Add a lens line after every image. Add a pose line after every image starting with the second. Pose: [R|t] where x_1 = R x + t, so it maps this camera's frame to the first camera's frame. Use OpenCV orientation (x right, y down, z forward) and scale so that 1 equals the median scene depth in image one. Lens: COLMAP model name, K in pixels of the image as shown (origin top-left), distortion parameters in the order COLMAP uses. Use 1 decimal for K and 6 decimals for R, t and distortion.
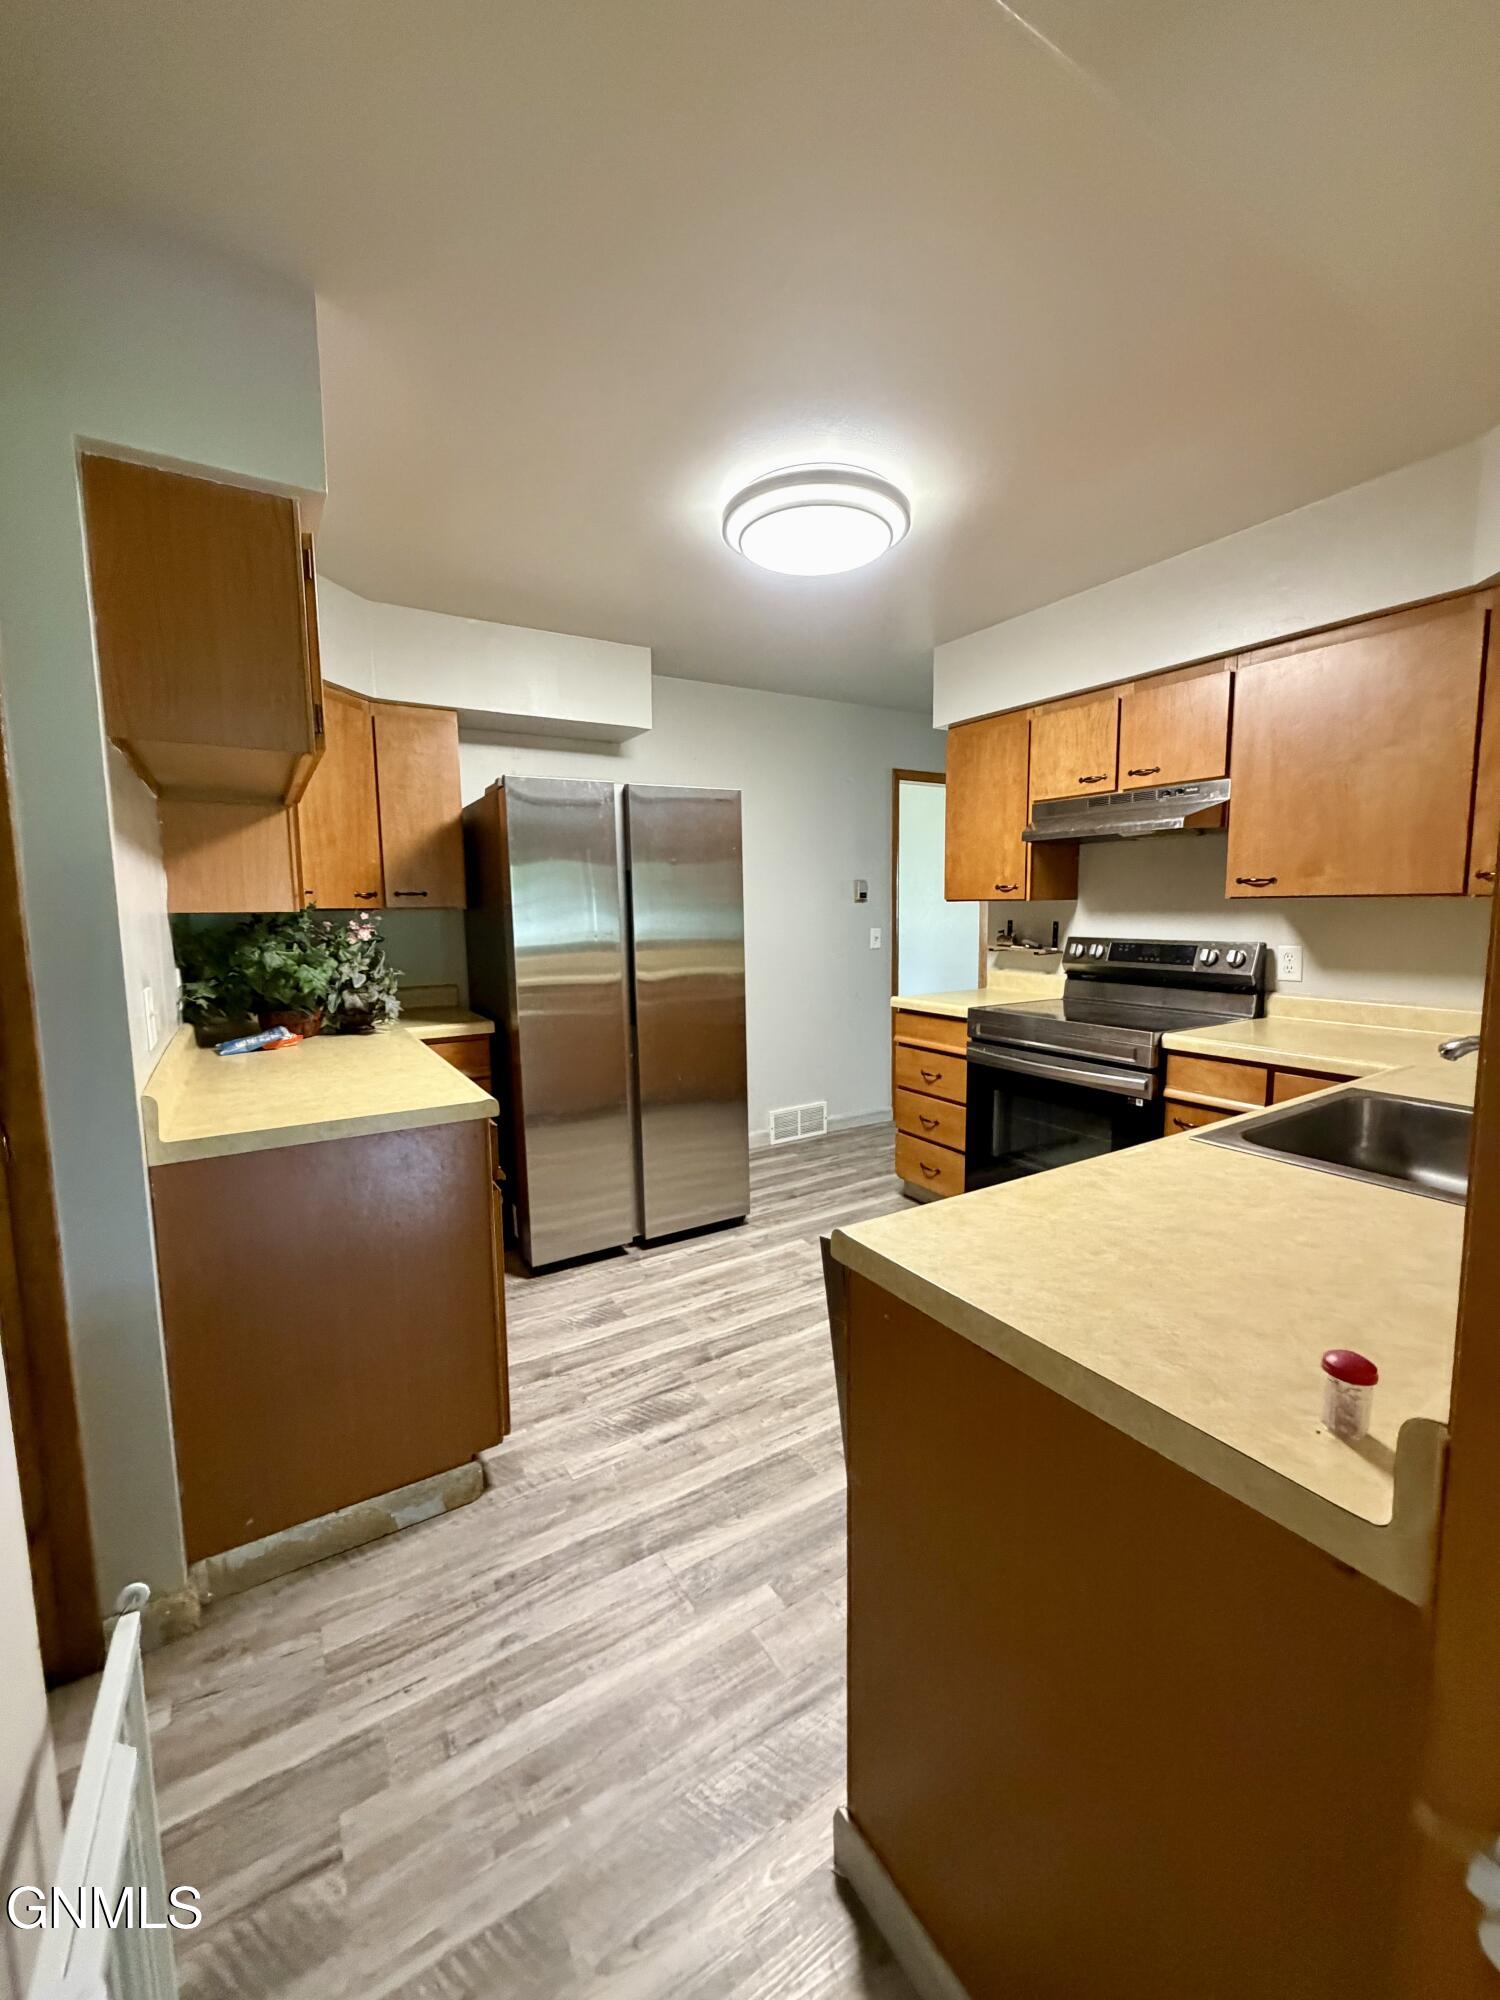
lens RADIAL K [[794.9, 0, 744.1], [0, 794.9, 1006.0], [0, 0, 1]] dist [0.000882, 0.000486]
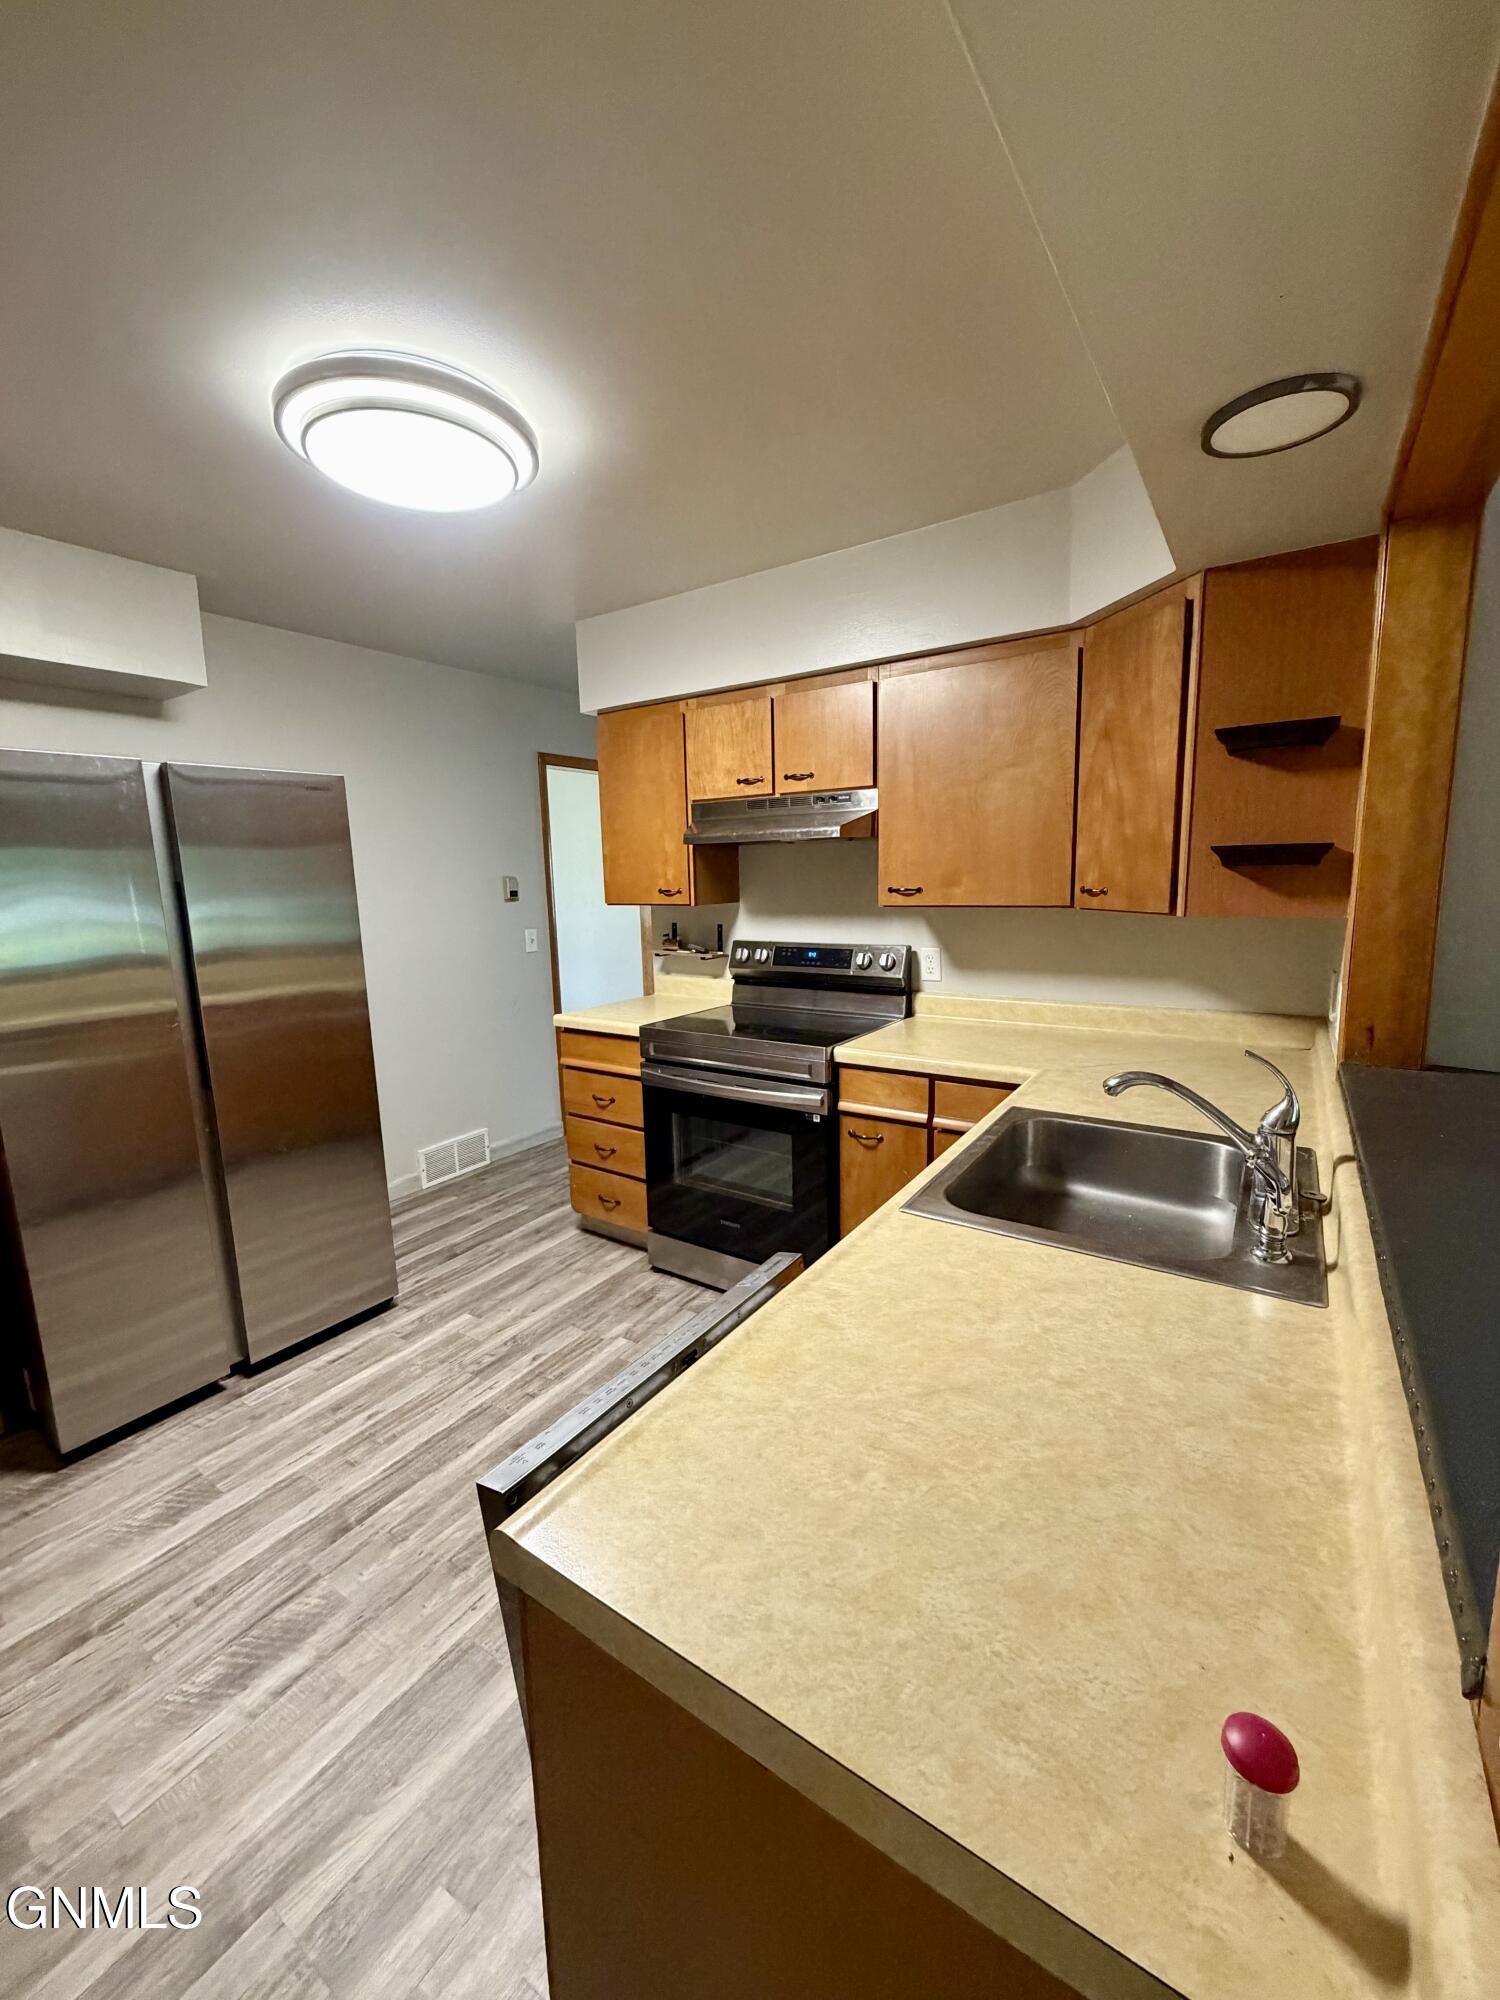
lens RADIAL K [[794.9, 0, 737.4], [0, 794.9, 1000.0], [0, 0, 1]] dist [0.000882, 0.000486]
pose [[0.914761, -0.069952, 0.397892, 0.028744], [0.060018, 0.997497, 0.037384, -0.066337], [-0.399511, -0.010317, 0.916670, 0.143225]]
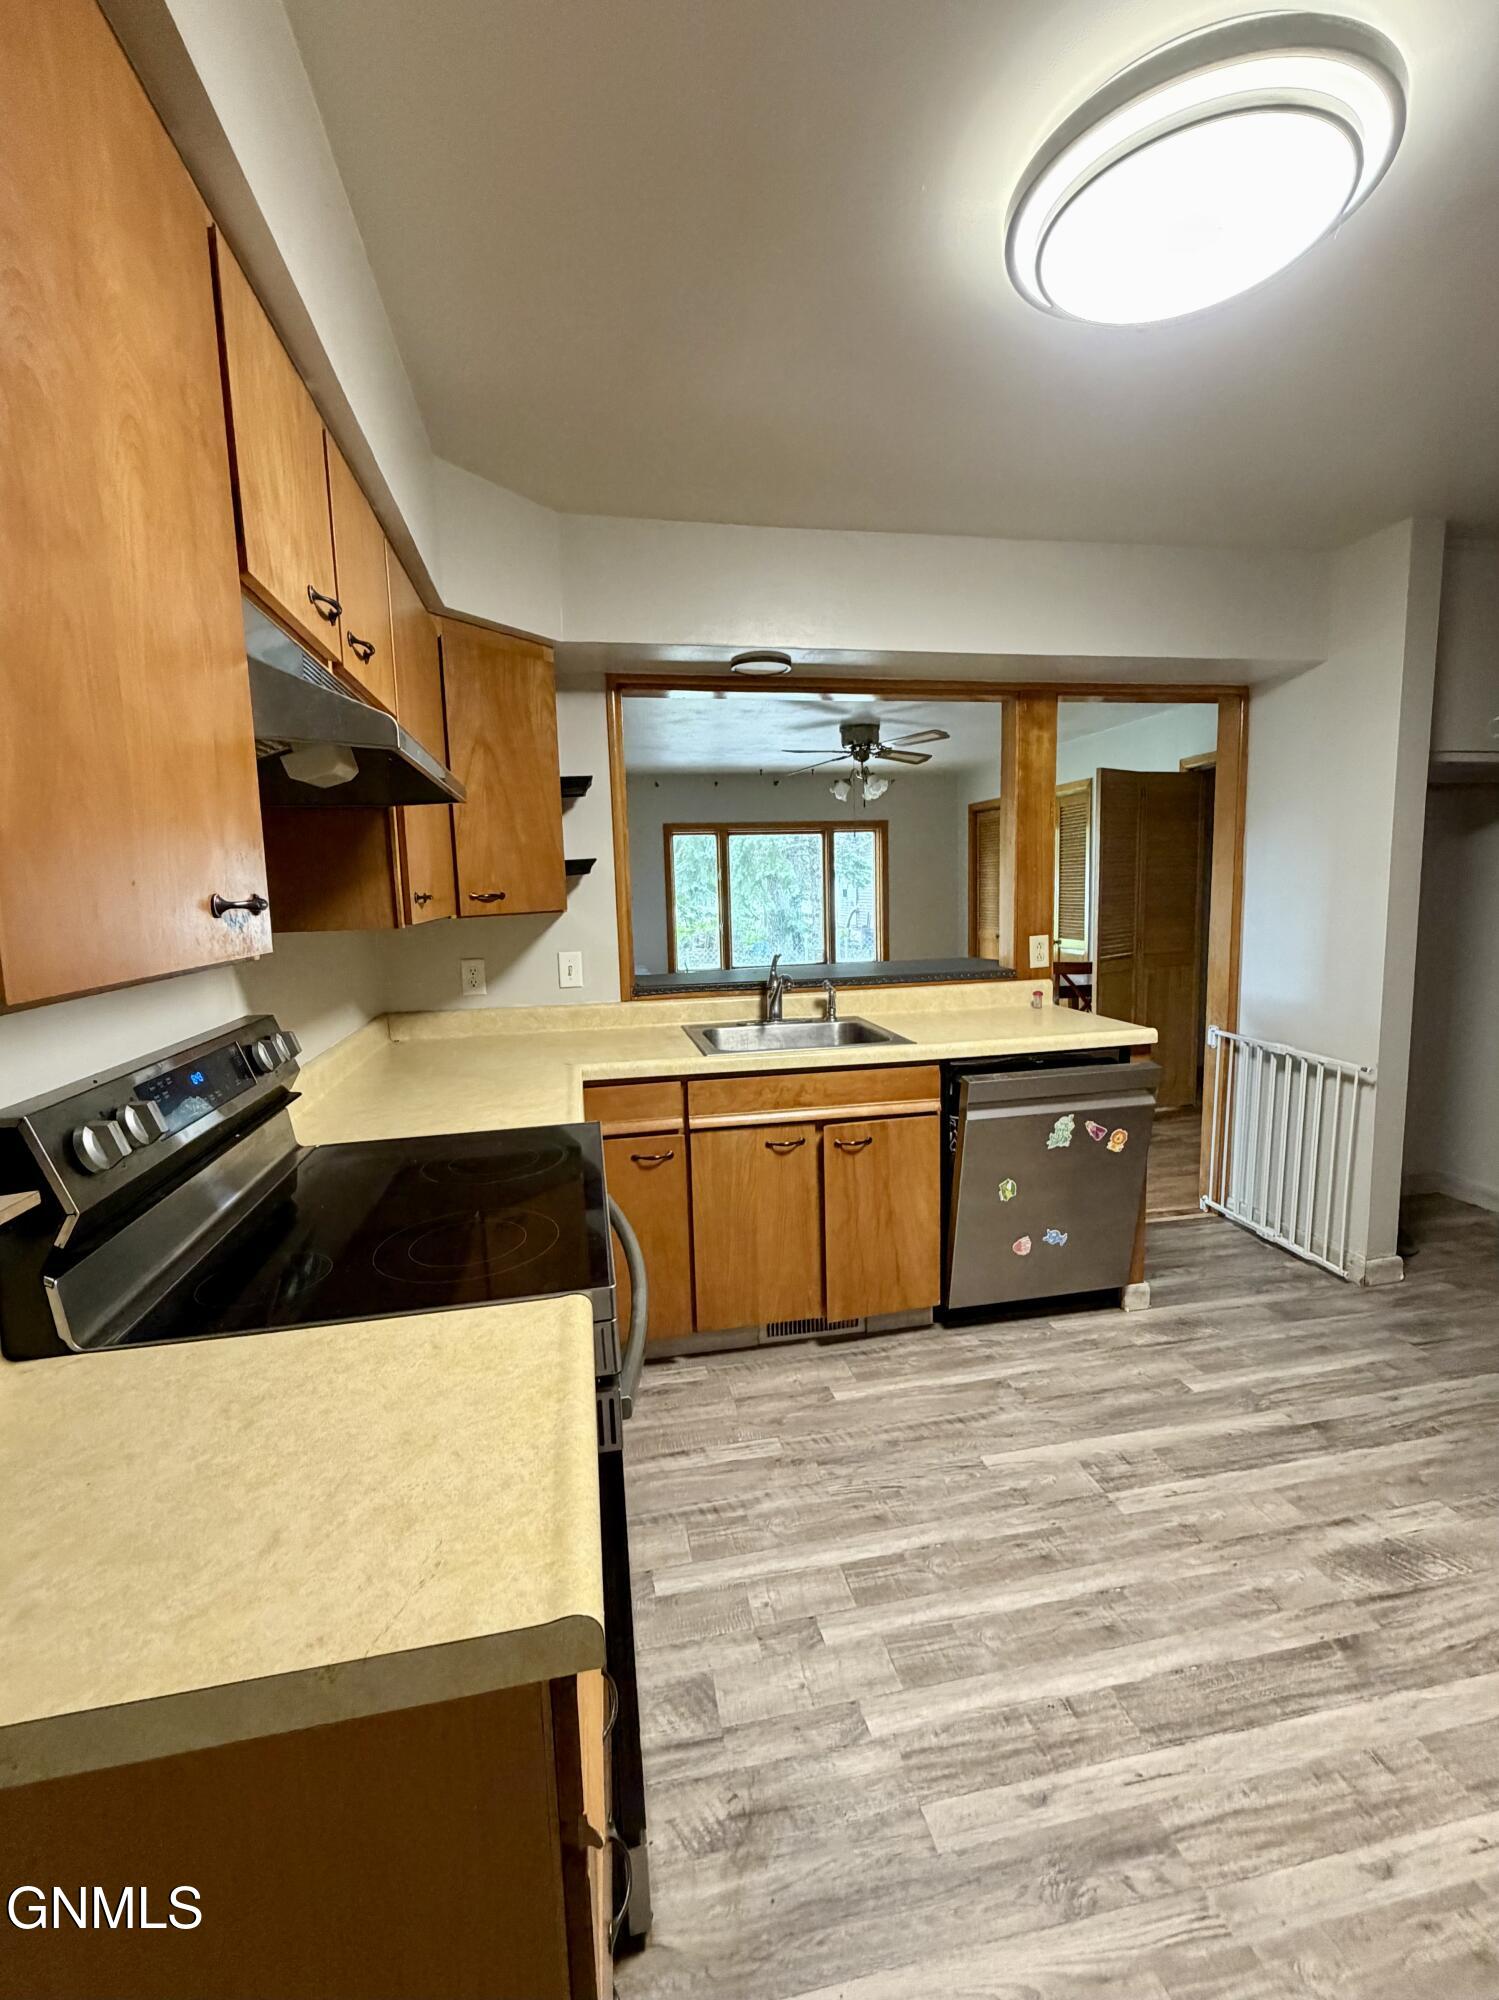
lens RADIAL K [[794.9, 0, 755.3], [0, 794.9, 992.4], [0, 0, 1]] dist [0.000882, 0.000486]
pose [[-0.925353, -0.013487, 0.378868, 0.142394], [0.087484, 0.964797, 0.248017, -0.227903], [-0.368876, 0.262648, -0.891598, 1.497350]]
